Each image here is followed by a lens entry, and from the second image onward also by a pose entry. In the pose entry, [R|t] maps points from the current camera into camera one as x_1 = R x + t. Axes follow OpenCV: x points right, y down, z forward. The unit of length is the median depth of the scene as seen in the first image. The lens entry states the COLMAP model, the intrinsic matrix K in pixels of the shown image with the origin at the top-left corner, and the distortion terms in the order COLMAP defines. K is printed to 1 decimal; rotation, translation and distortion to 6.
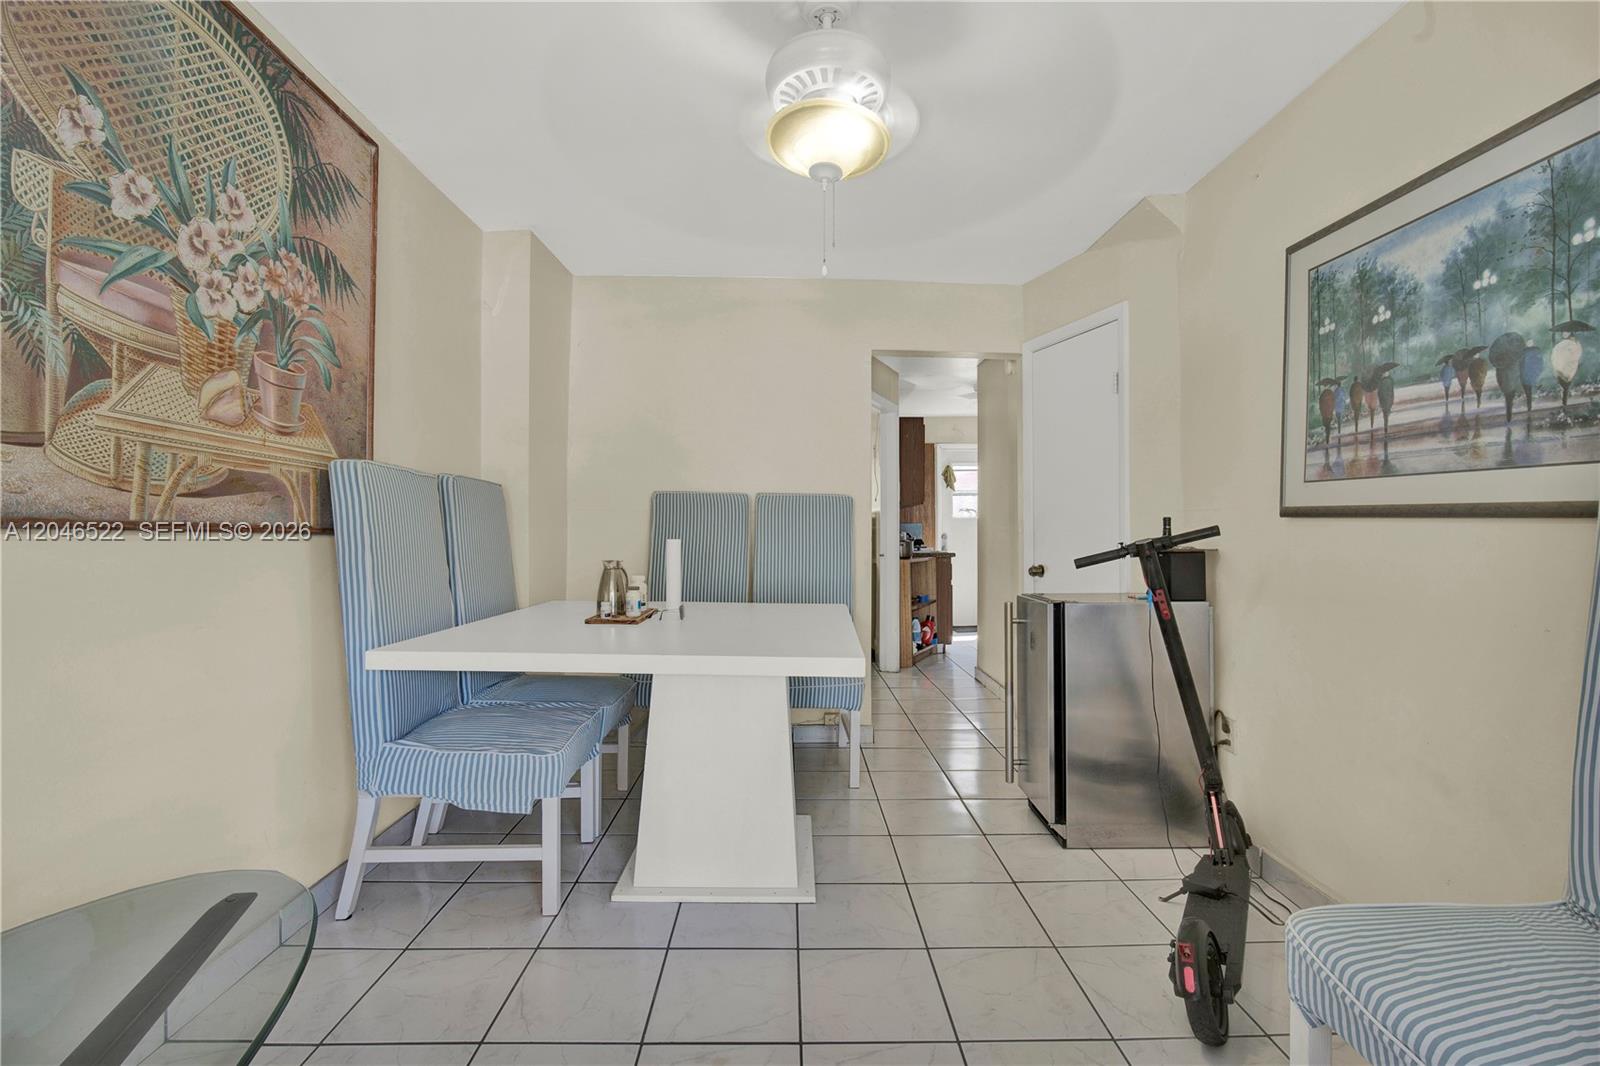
lens RADIAL K [[708.7, 0, 800.0], [0, 708.7, 533.0], [0, 0, 1]] dist [-0.002350, 0.000458]
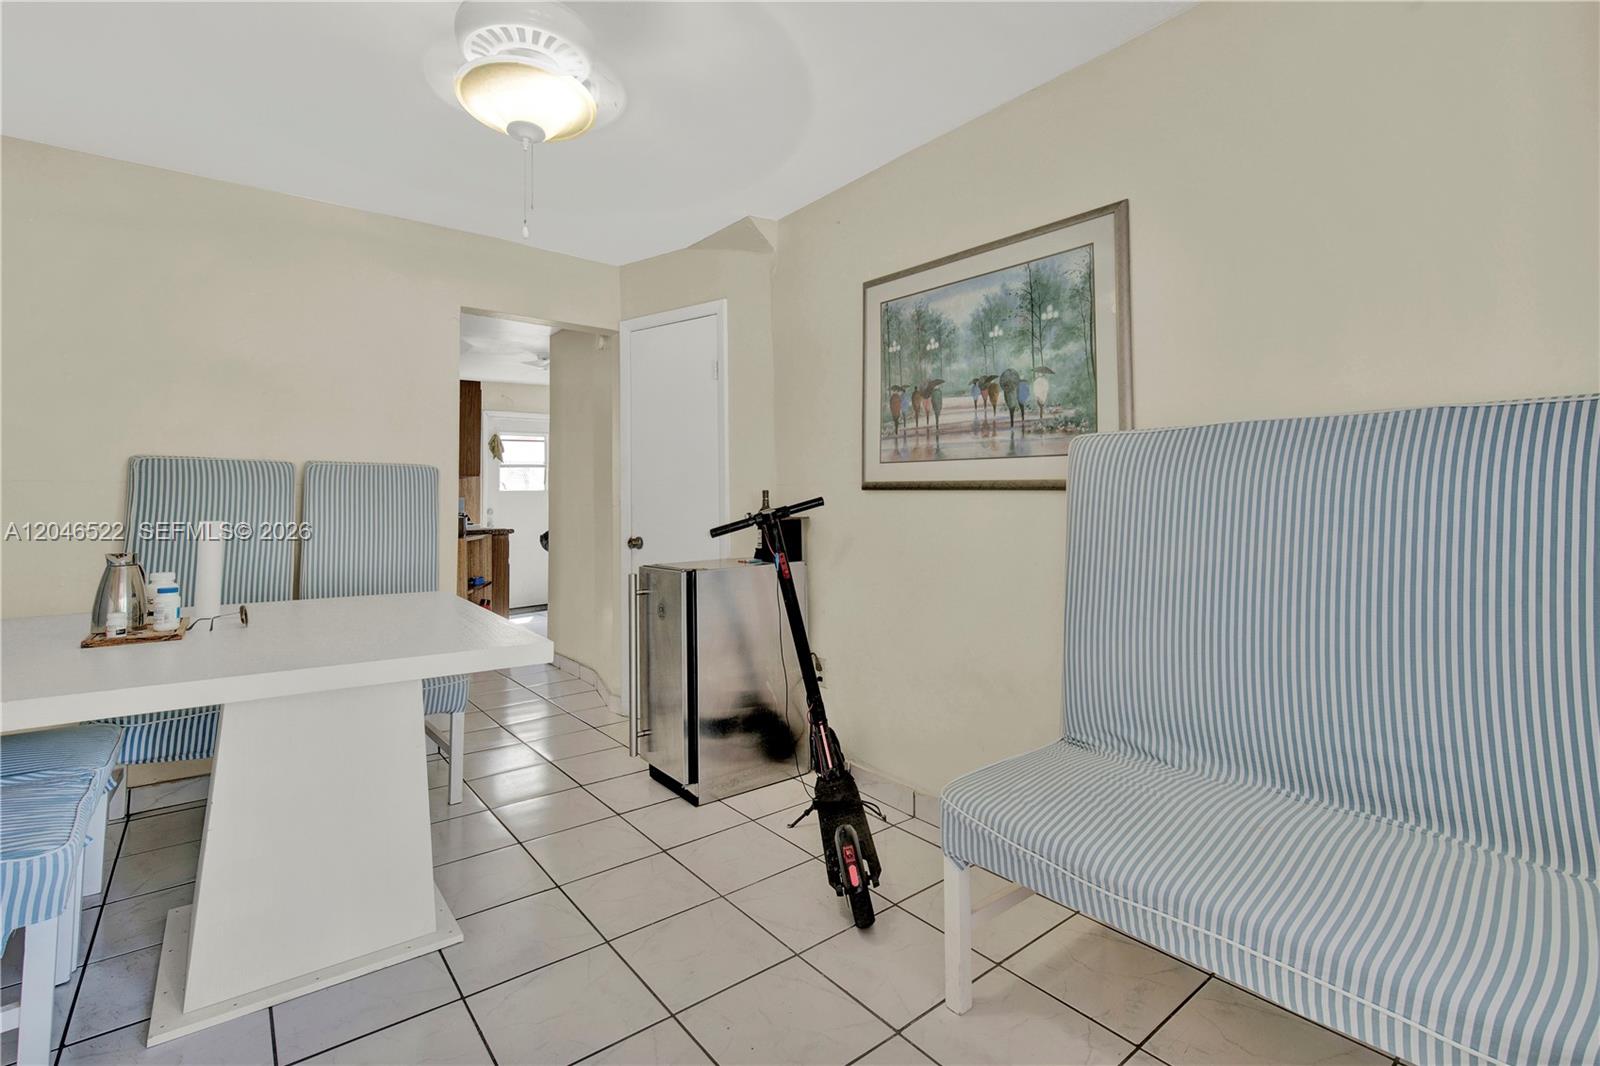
lens RADIAL K [[730.8, 0, 799.7], [0, 730.8, 454.5], [0, 0, 1]] dist [-0.000296, 0.000666]
pose [[0.805470, 0.026007, 0.592065, -0.212298], [0.016028, 0.997715, -0.065631, -0.001905], [-0.592420, 0.062354, 0.803213, 0.010847]]
